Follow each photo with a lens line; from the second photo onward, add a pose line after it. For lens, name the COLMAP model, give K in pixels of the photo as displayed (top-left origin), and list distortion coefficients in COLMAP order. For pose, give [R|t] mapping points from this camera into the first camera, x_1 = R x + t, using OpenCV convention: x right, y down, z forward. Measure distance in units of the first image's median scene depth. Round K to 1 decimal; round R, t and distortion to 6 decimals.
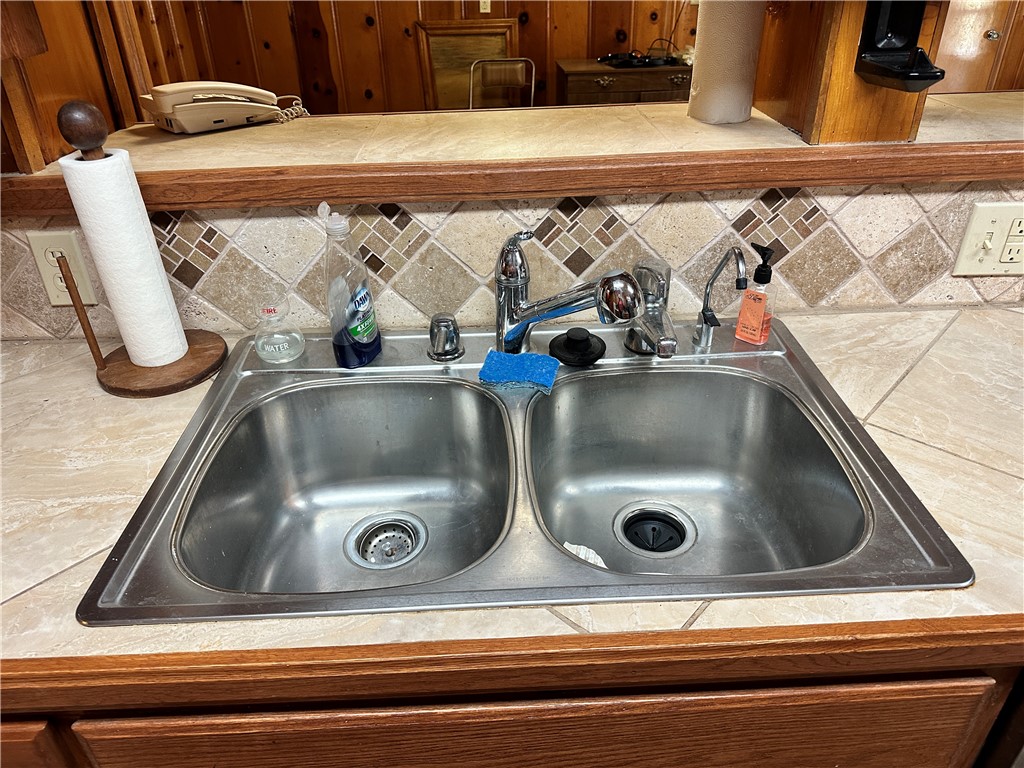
lens RADIAL K [[720.9, 0, 510.6], [0, 720.9, 373.1], [0, 0, 1]] dist [0.024250, -0.037474]
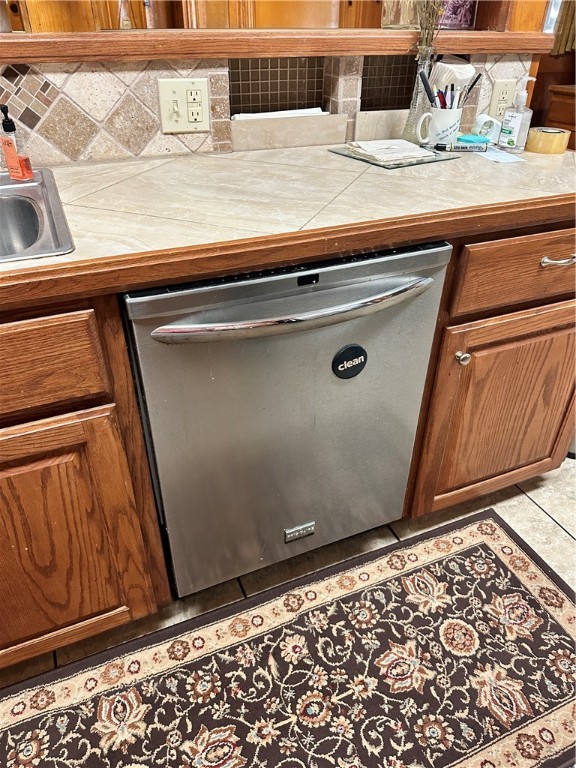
lens RADIAL K [[540.6, 0, 285.7], [0, 540.6, 377.0], [0, 0, 1]] dist [0.024250, -0.037474]
pose [[0.932946, -0.175608, 0.314284, 0.399706], [0.156750, 0.984016, 0.084515, 0.317429], [-0.324101, -0.029584, 0.945560, -0.189863]]
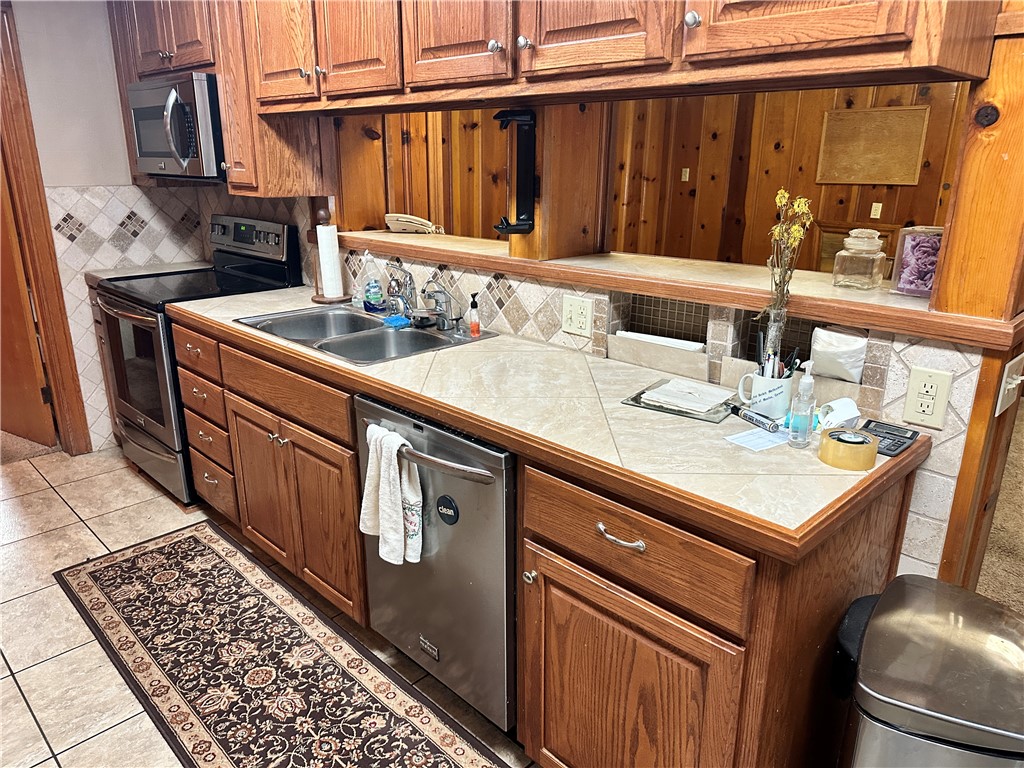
lens RADIAL K [[720.9, 0, 528.5], [0, 720.9, 392.2], [0, 0, 1]] dist [0.024250, -0.037474]
pose [[0.680871, 0.249075, -0.688750, 1.960644], [-0.388932, 0.919806, -0.051850, 0.160895], [0.620602, 0.303179, 0.723143, -0.450127]]
